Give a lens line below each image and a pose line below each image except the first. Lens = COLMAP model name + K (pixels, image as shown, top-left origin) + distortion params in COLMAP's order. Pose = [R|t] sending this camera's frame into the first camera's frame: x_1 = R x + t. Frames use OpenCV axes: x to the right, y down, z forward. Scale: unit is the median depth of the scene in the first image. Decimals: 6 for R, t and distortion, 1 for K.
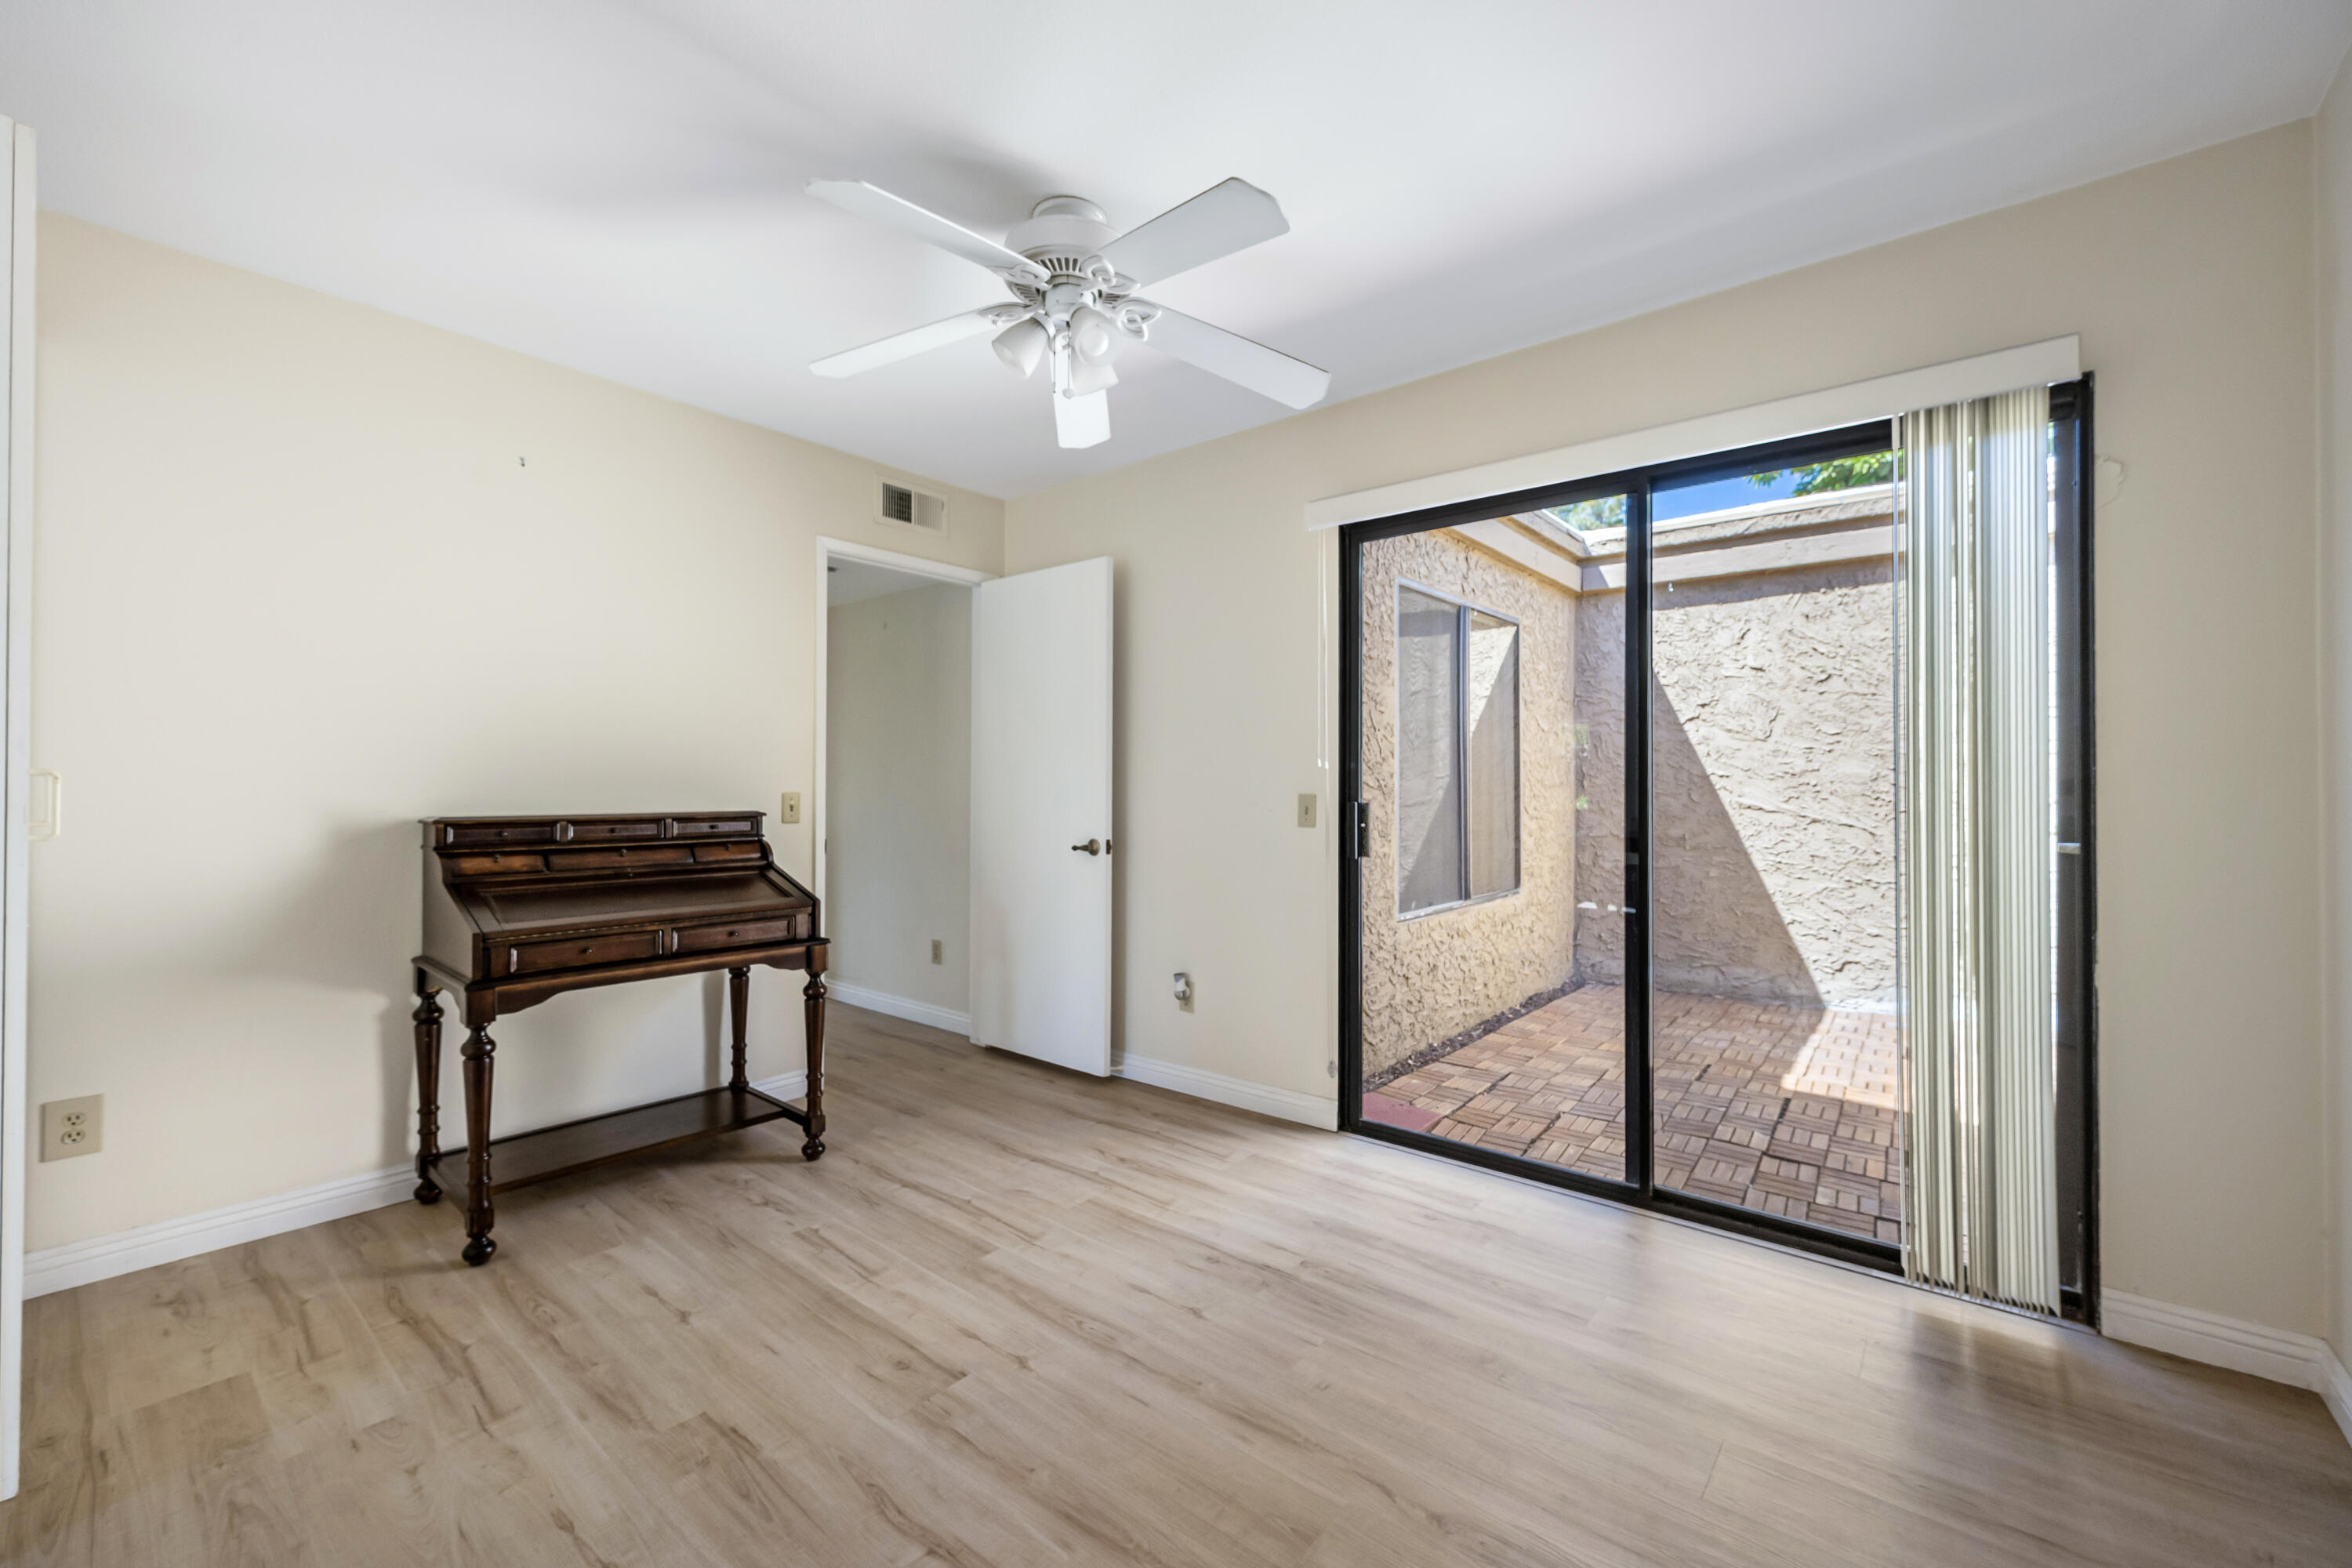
lens RADIAL K [[918.7, 0, 1176.0], [0, 918.7, 784.0], [0, 0, 1]] dist [-0.000130, -0.000186]
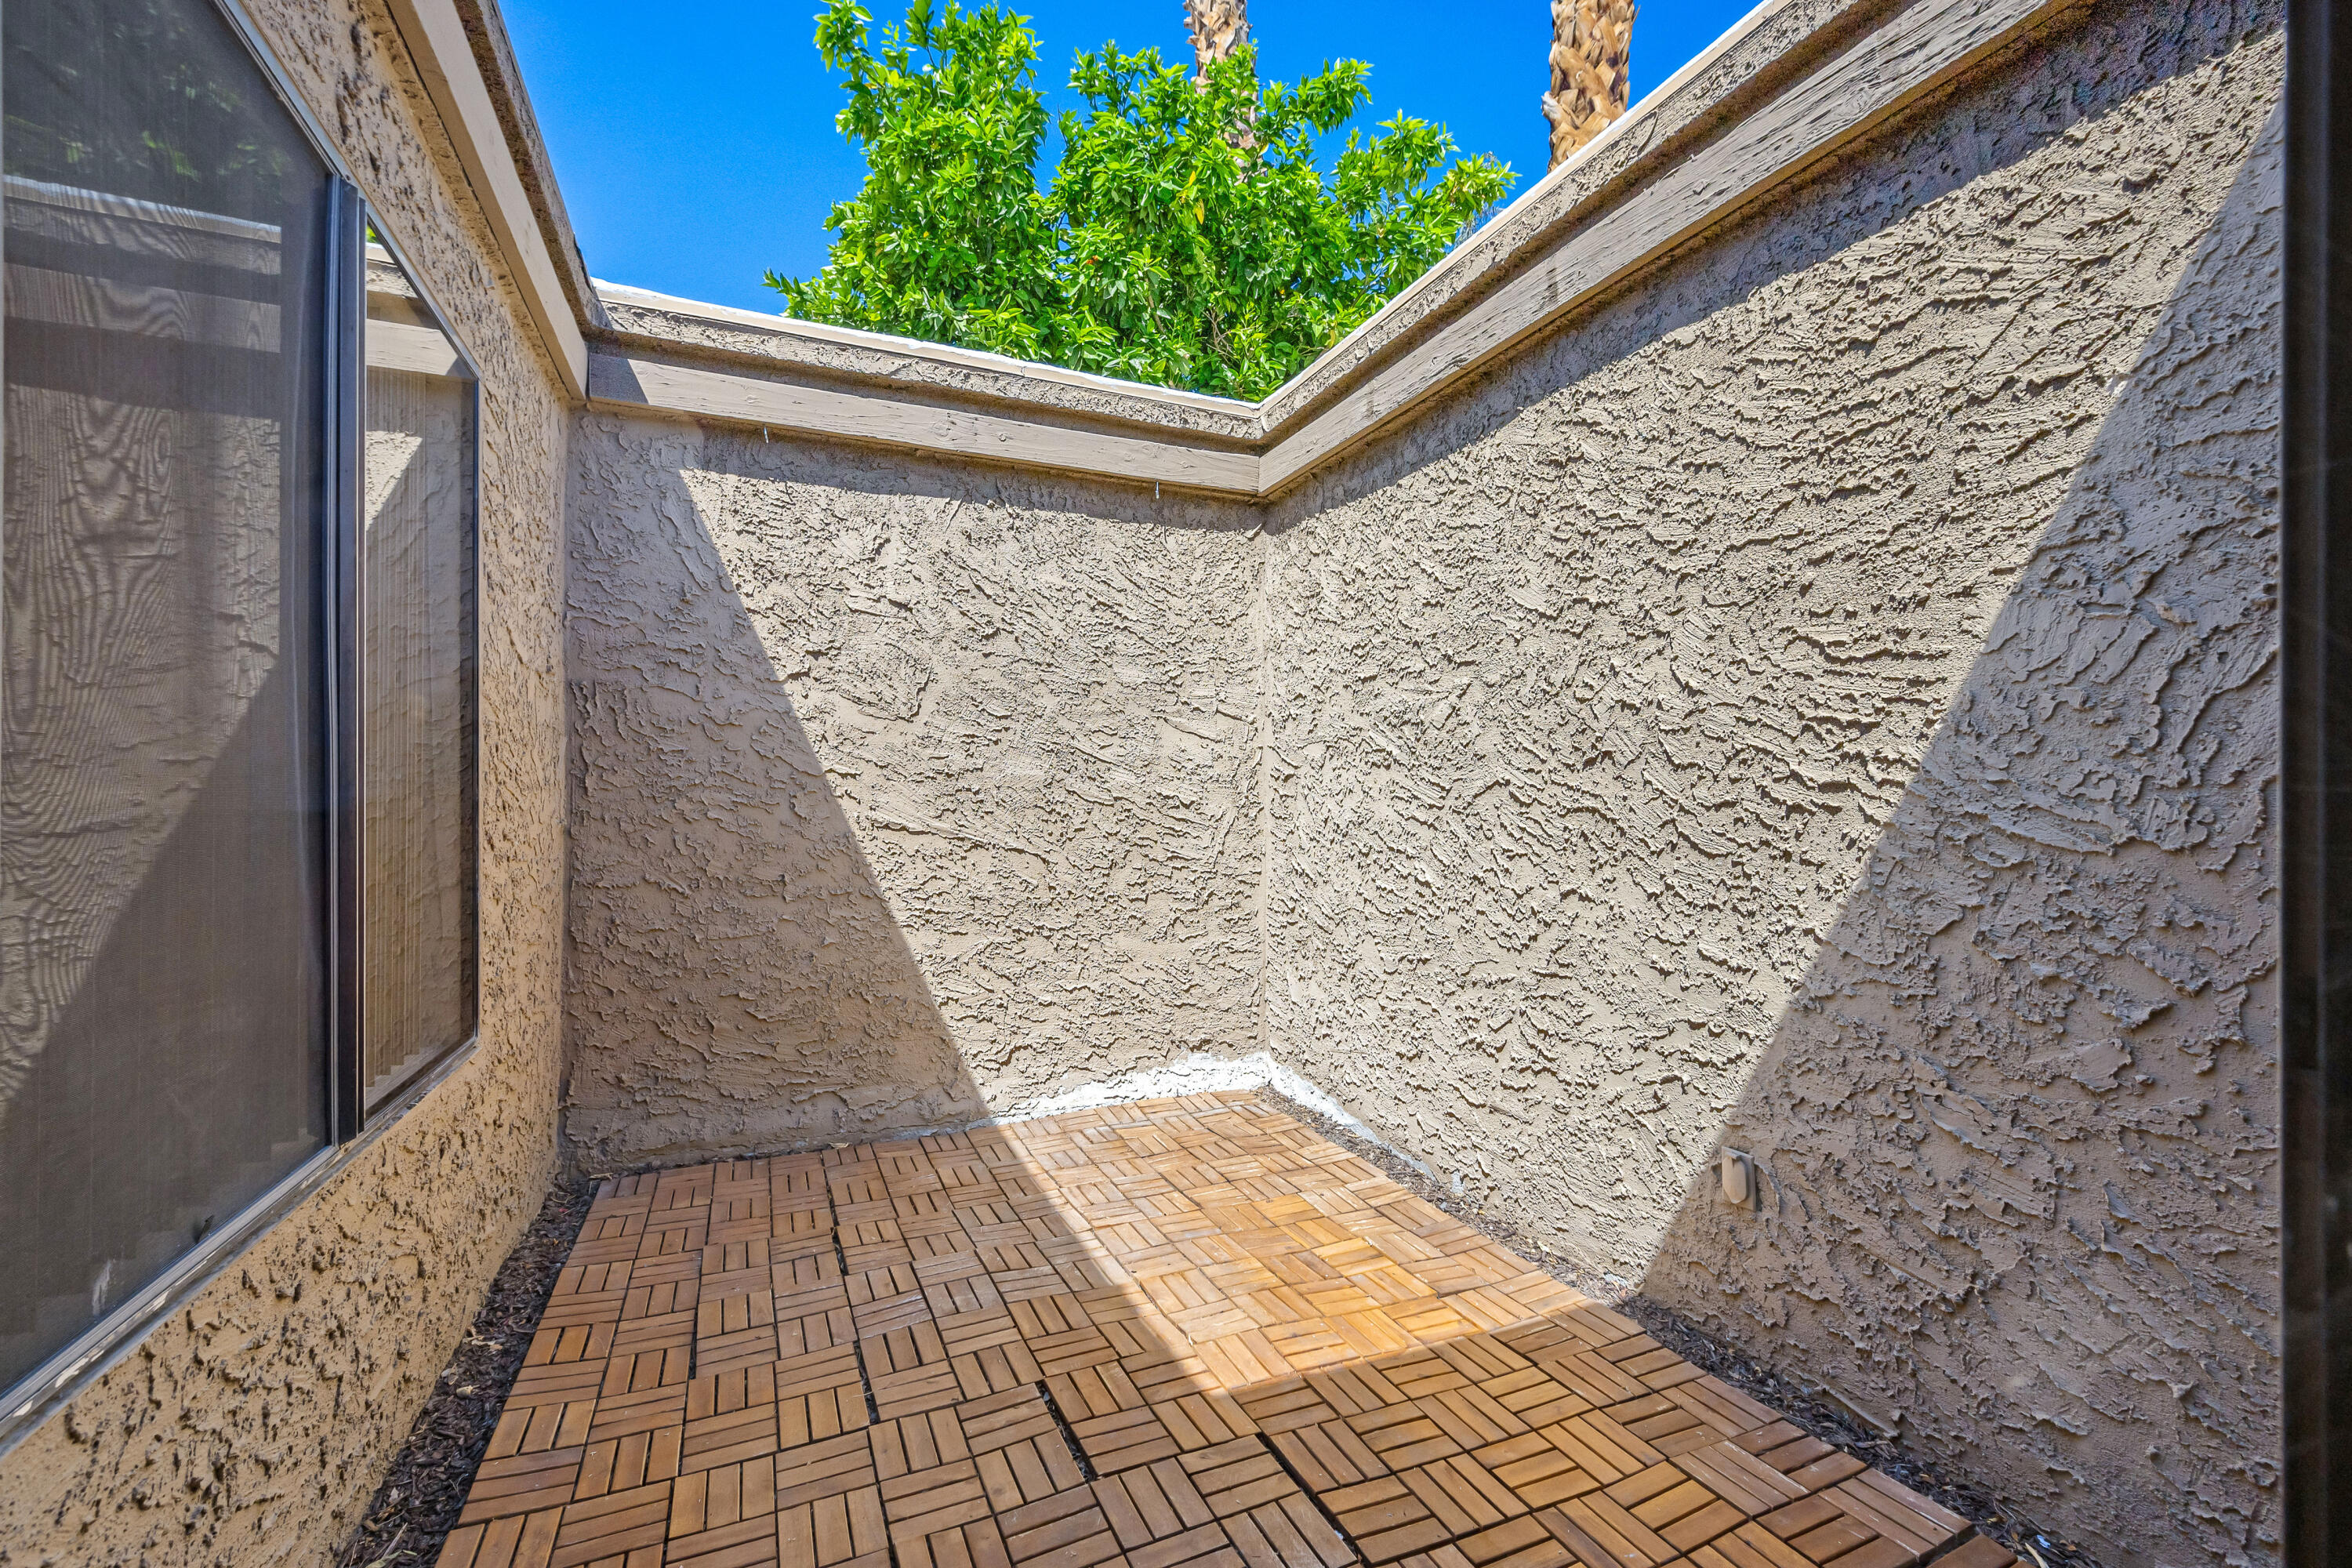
lens RADIAL K [[943.8, 0, 1176.6], [0, 943.8, 811.2], [0, 0, 1]] dist [0.000510, -0.000034]
pose [[0.434541, 0.001763, 0.900650, 0.137296], [-0.009198, 0.999955, 0.002480, 0.012081], [-0.900605, -0.009361, 0.434538, 0.556650]]
